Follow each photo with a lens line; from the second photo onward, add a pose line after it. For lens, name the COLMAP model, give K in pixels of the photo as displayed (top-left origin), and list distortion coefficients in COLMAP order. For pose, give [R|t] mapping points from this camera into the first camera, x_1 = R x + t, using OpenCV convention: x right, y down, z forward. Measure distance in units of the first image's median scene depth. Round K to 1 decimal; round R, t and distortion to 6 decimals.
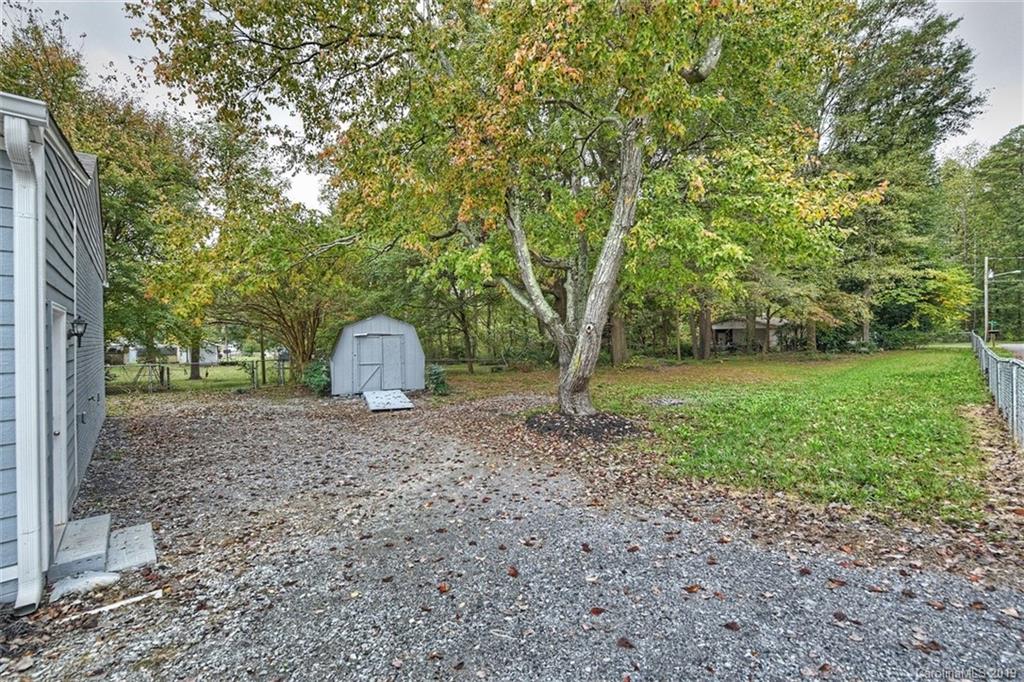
lens RADIAL K [[413.2, 0, 515.8], [0, 413.2, 336.2], [0, 0, 1]] dist [0.010305, -0.000841]
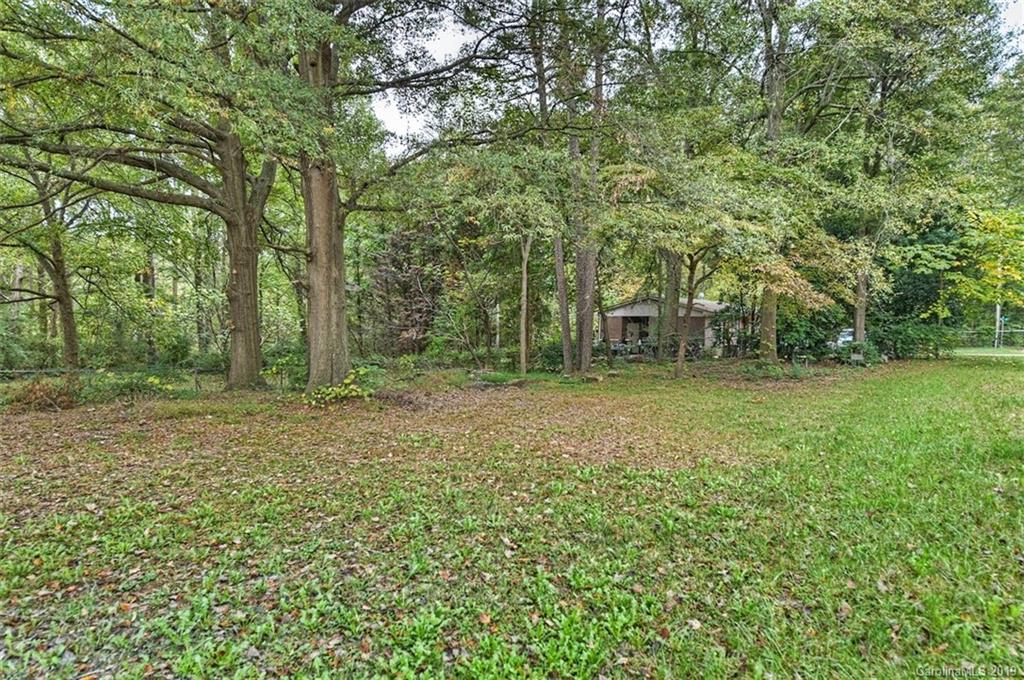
lens RADIAL K [[580.9, 0, 496.3], [0, 580.9, 328.9], [0, 0, 1]] dist [-0.000100, 0.000150]
pose [[0.983395, 0.025581, 0.179668, 0.264357], [-0.026490, 0.999646, 0.002663, 0.005544], [-0.179536, -0.007378, 0.983724, 0.372179]]
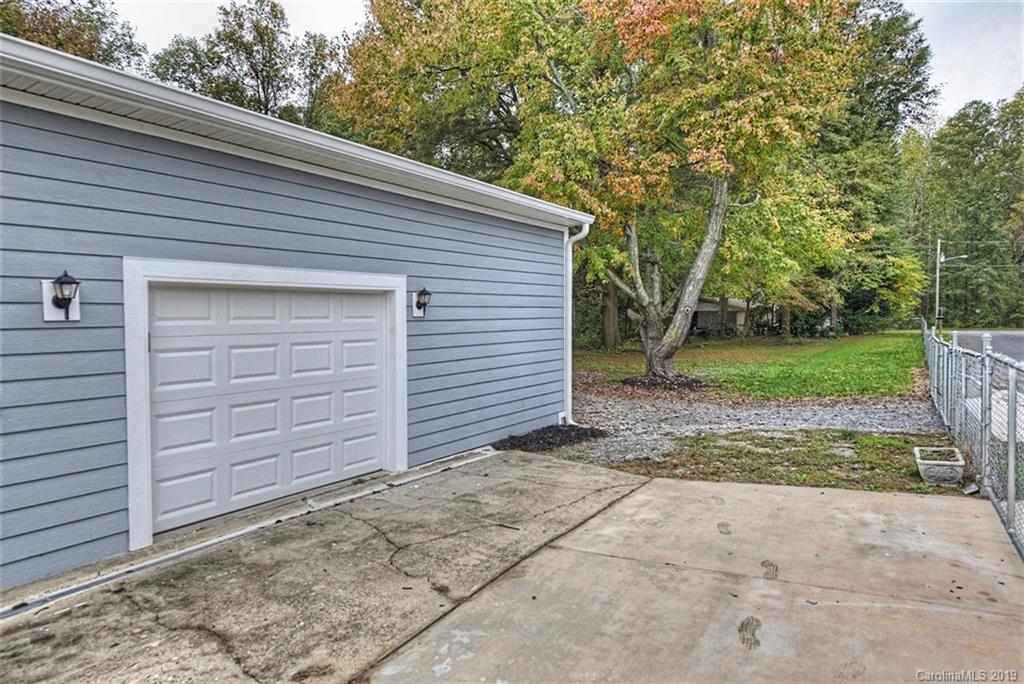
lens RADIAL K [[597.2, 0, 509.1], [0, 597.2, 329.2], [0, 0, 1]] dist [0.021995, 0.001532]
pose [[0.975111, 0.009163, 0.221526, -0.238433], [-0.013701, 0.999726, 0.018958, 0.003782], [-0.221292, -0.021522, 0.974970, -0.233338]]
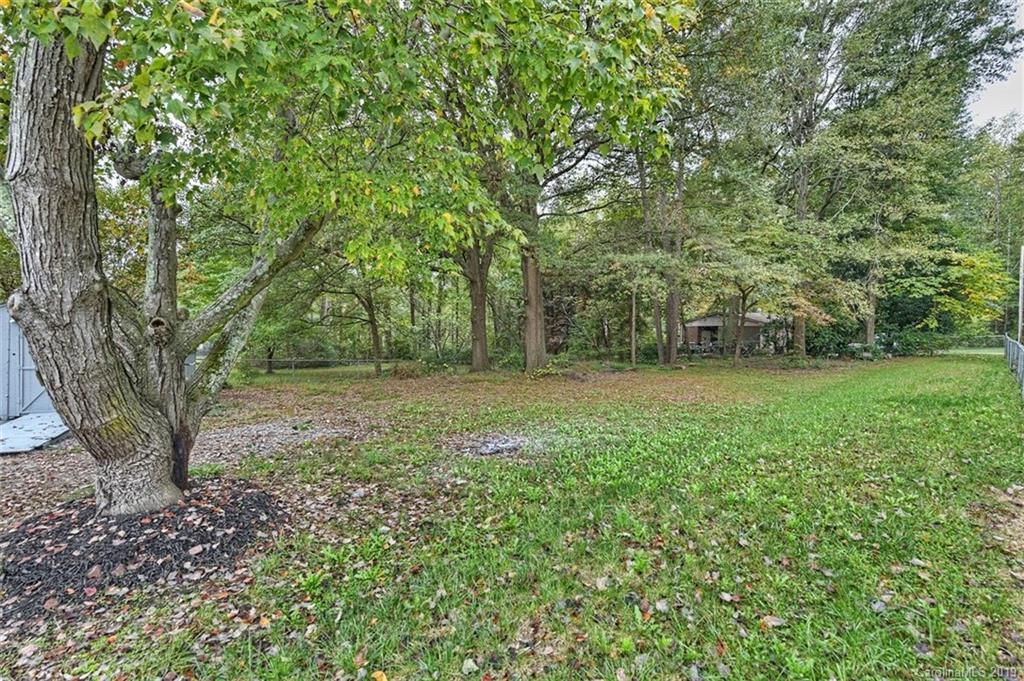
lens RADIAL K [[445.7, 0, 516.8], [0, 445.7, 335.8], [0, 0, 1]] dist [0.011240, -0.001167]
pose [[0.999778, 0.019131, 0.008786, 0.181526], [-0.019231, 0.999750, 0.011427, -0.001069], [-0.008566, -0.011593, 0.999896, 0.174005]]
